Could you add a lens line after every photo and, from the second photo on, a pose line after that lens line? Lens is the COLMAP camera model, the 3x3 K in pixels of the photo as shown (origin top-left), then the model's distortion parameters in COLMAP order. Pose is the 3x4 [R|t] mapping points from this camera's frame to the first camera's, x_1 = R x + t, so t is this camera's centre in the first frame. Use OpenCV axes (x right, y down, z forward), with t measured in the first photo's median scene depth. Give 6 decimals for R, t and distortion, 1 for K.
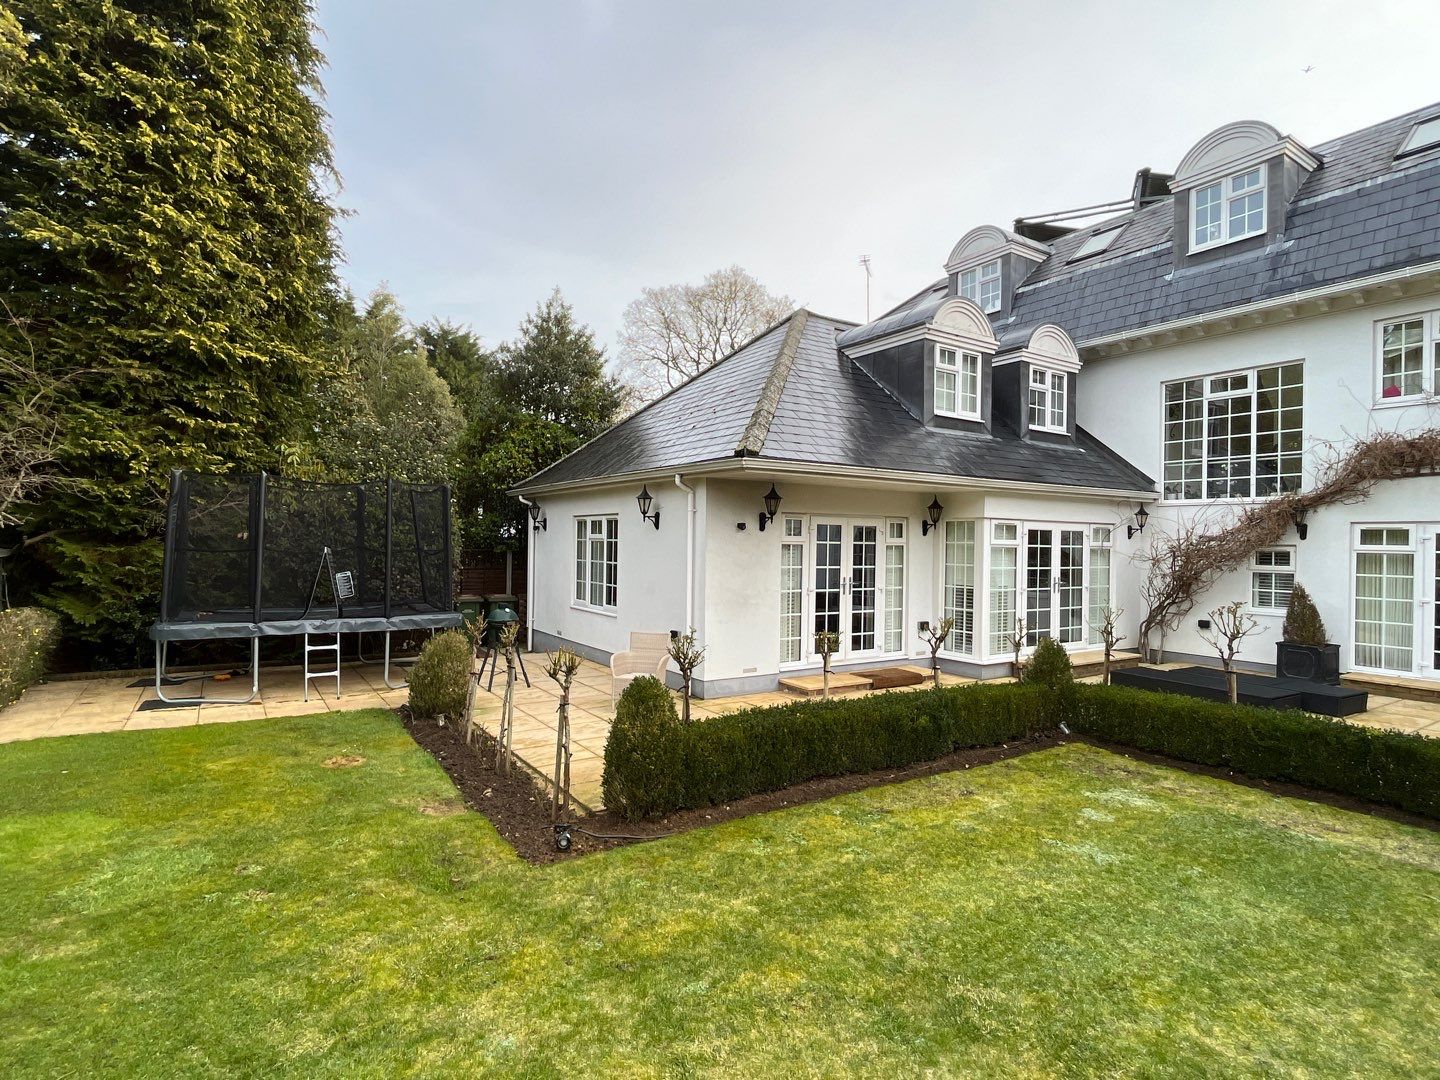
lens RADIAL K [[755.0, 0, 723.6], [0, 755.0, 540.3], [0, 0, 1]] dist [-0.001862, -0.000455]
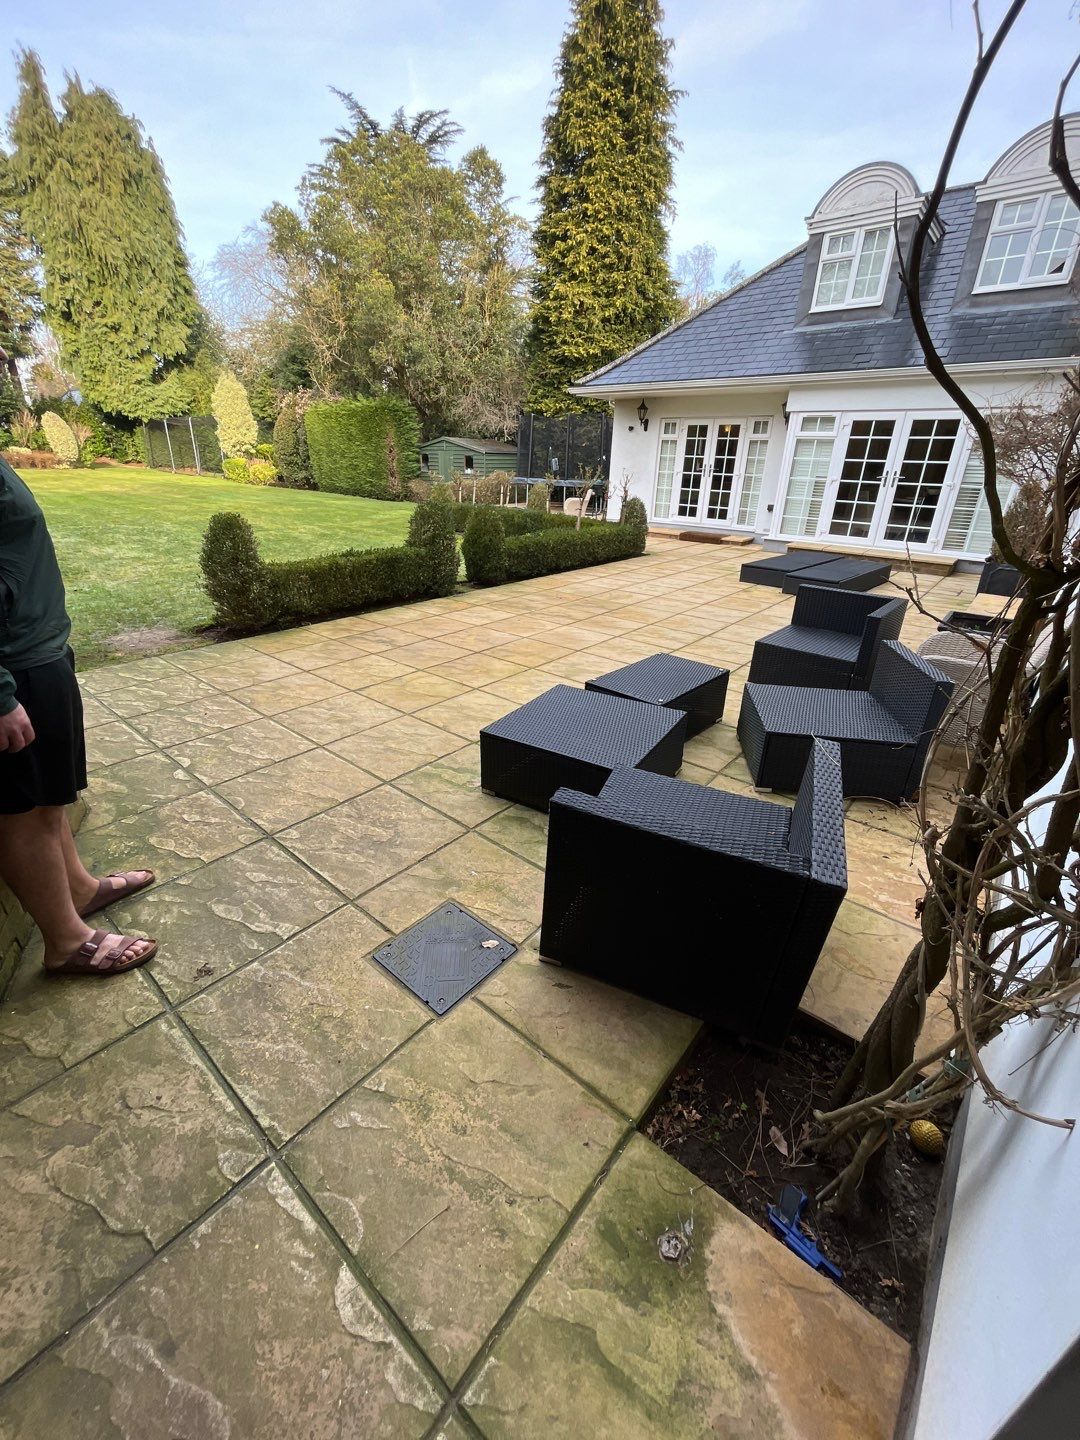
lens RADIAL K [[580.5, 0, 533.1], [0, 580.5, 721.0], [0, 0, 1]] dist [-0.006722, 0.000828]
pose [[0.285415, 0.391607, -0.874747, 1.190711], [-0.015203, 0.914447, 0.404420, 0.052399], [0.958283, -0.102129, 0.266951, 0.309952]]
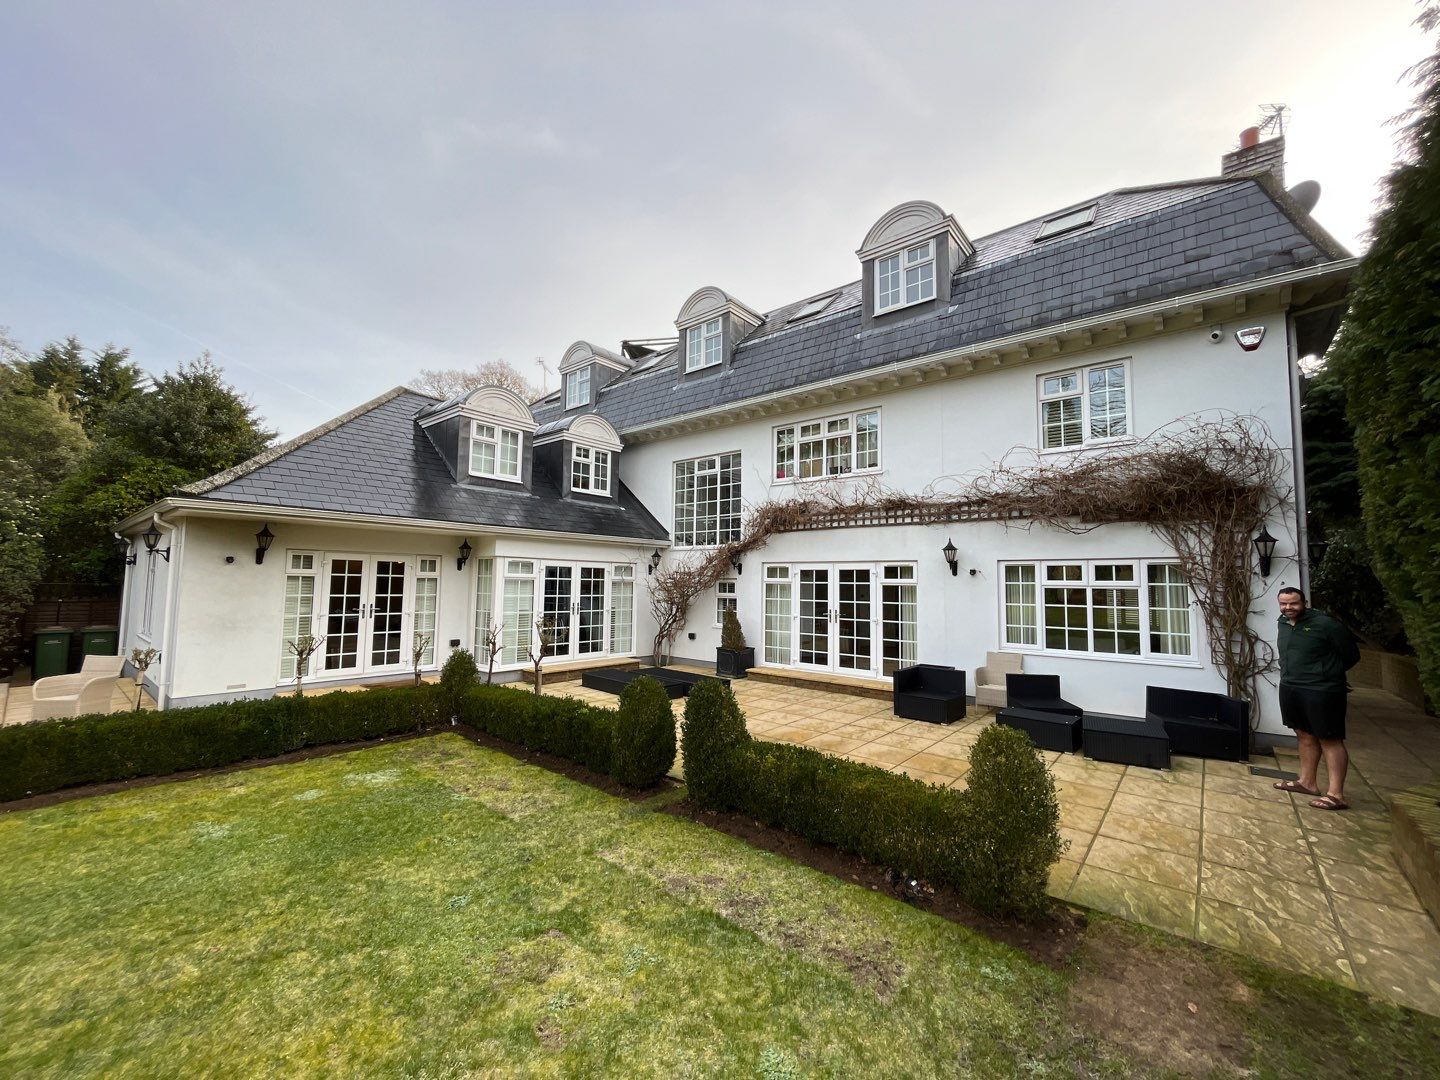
lens RADIAL K [[580.5, 0, 724.2], [0, 580.5, 541.0], [0, 0, 1]] dist [-0.006722, 0.000828]
pose [[0.957585, 0.020531, 0.287419, 0.421154], [-0.000969, 0.997682, -0.068039, 0.010710], [-0.288149, 0.064874, 0.955385, -0.048916]]
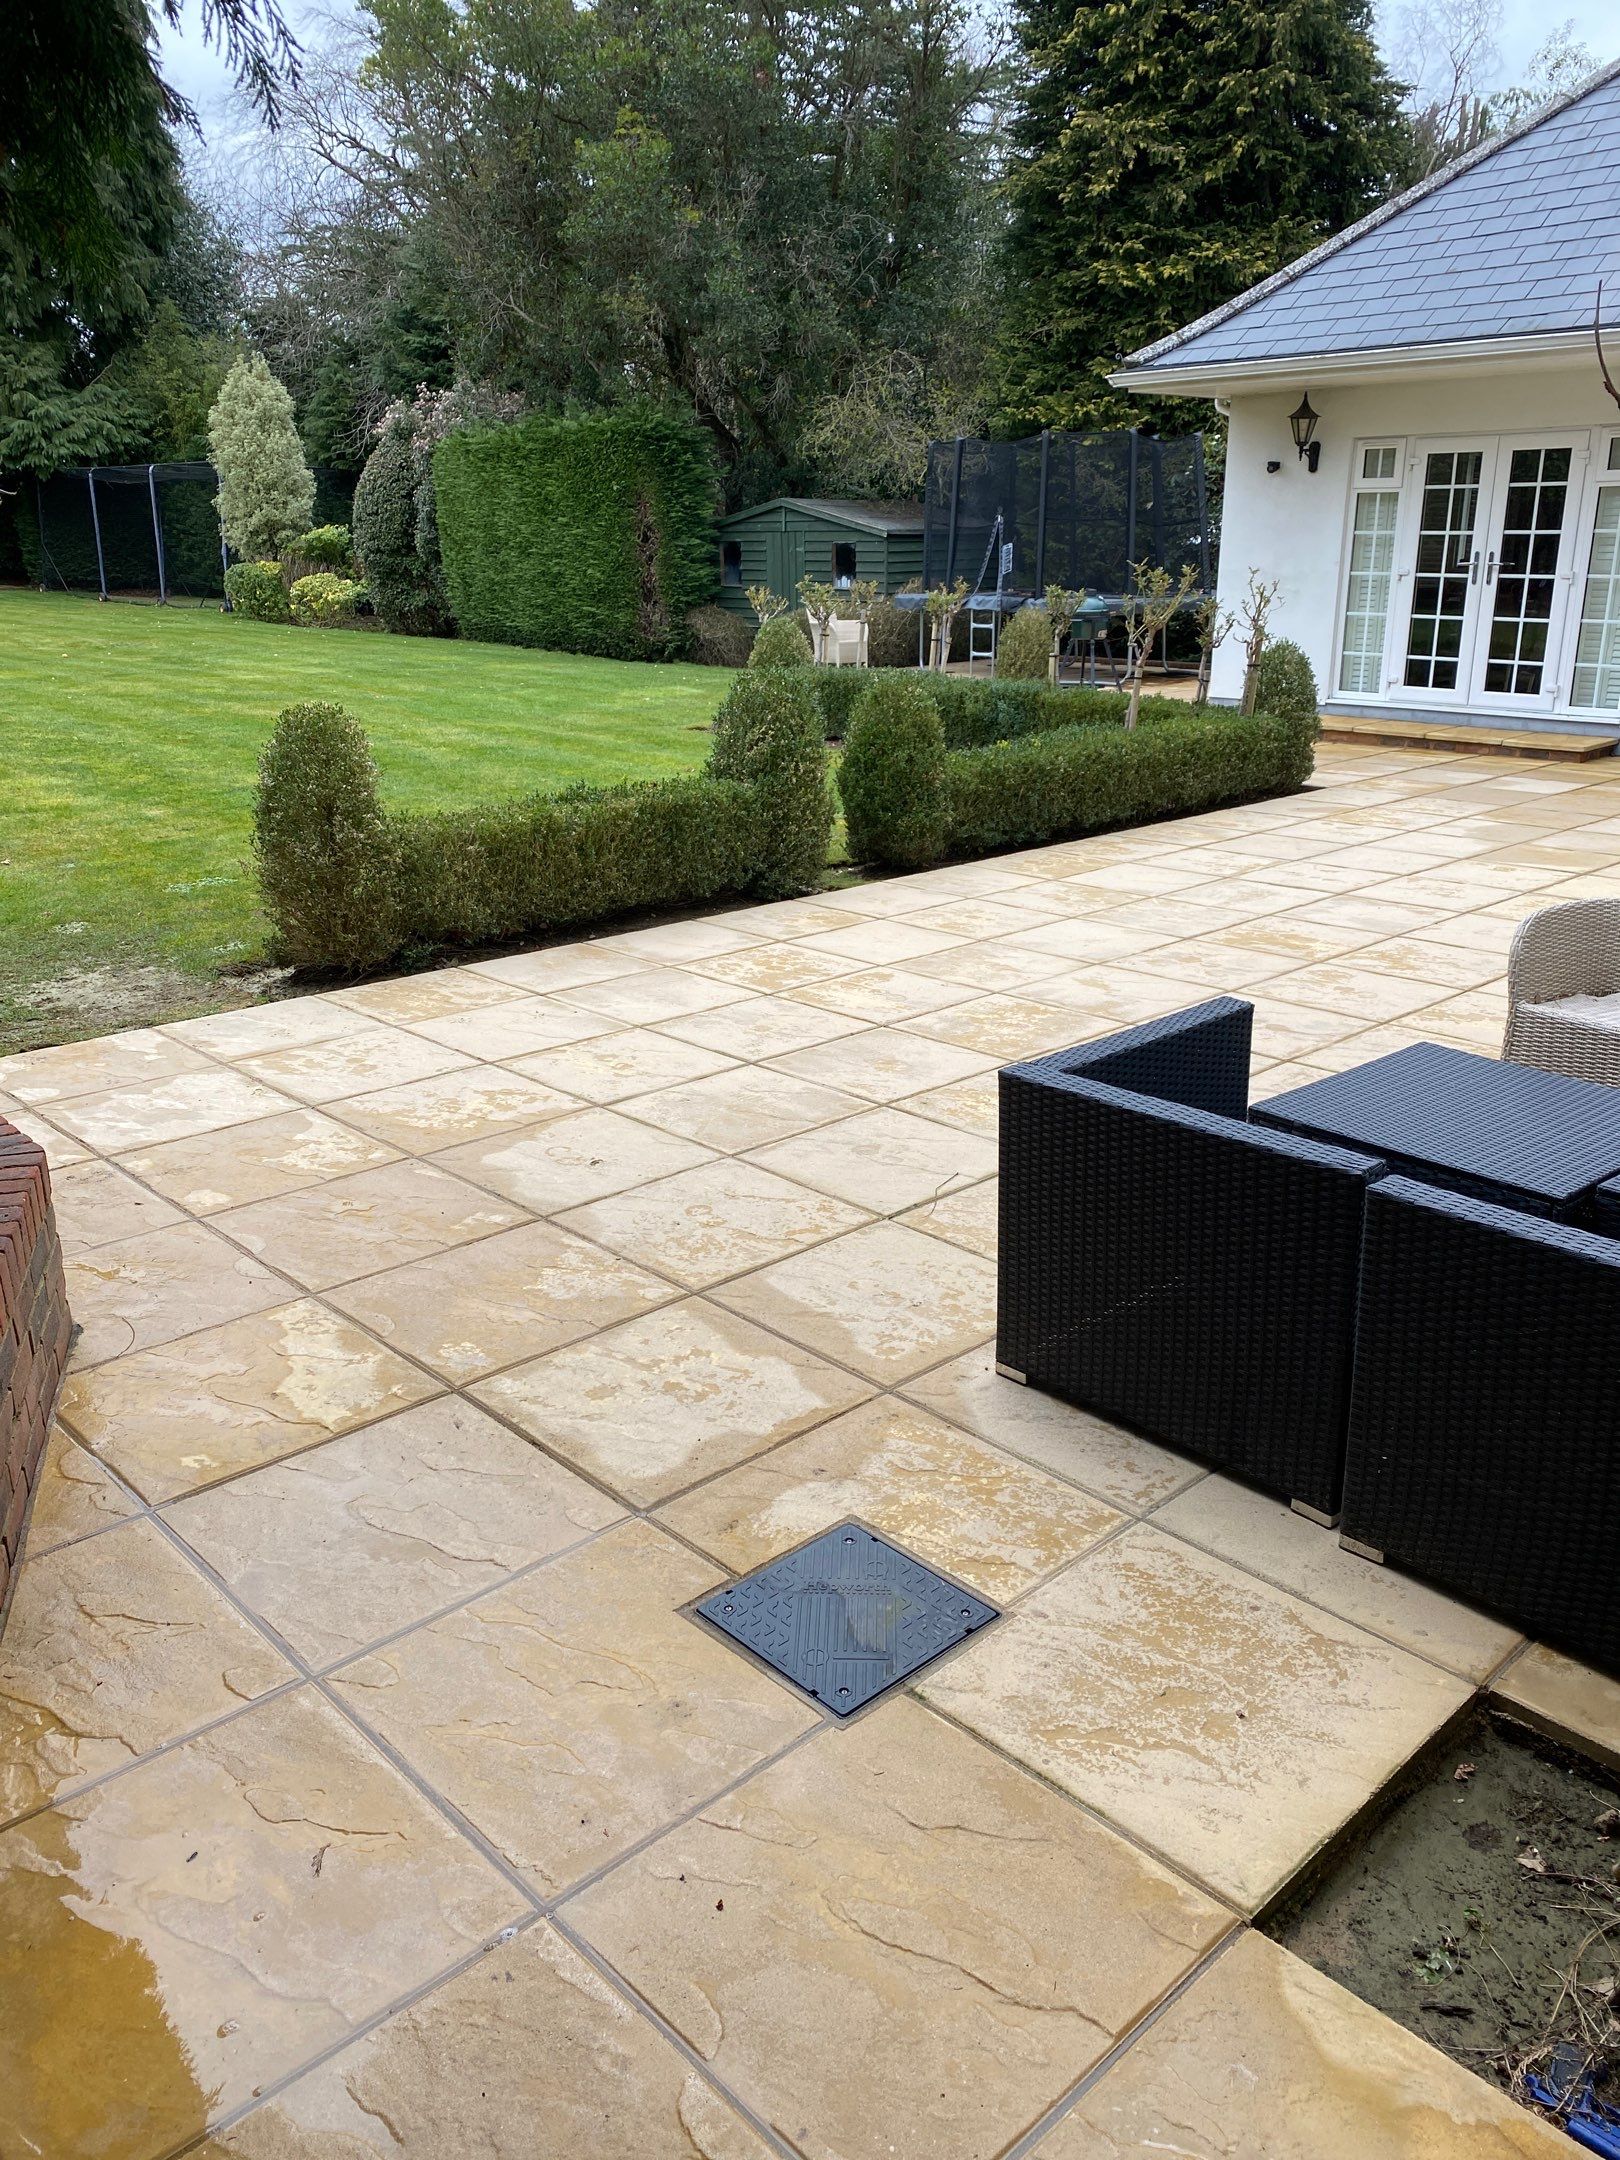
lens RADIAL K [[1675.5, 0, 808.2], [0, 1675.5, 1070.4], [0, 0, 1]] dist [0.027466, -0.025477]
pose [[0.176582, 0.290175, -0.940541, 1.281592], [0.010974, 0.954917, 0.296670, 0.038439], [0.984225, -0.062708, 0.165437, 0.276354]]
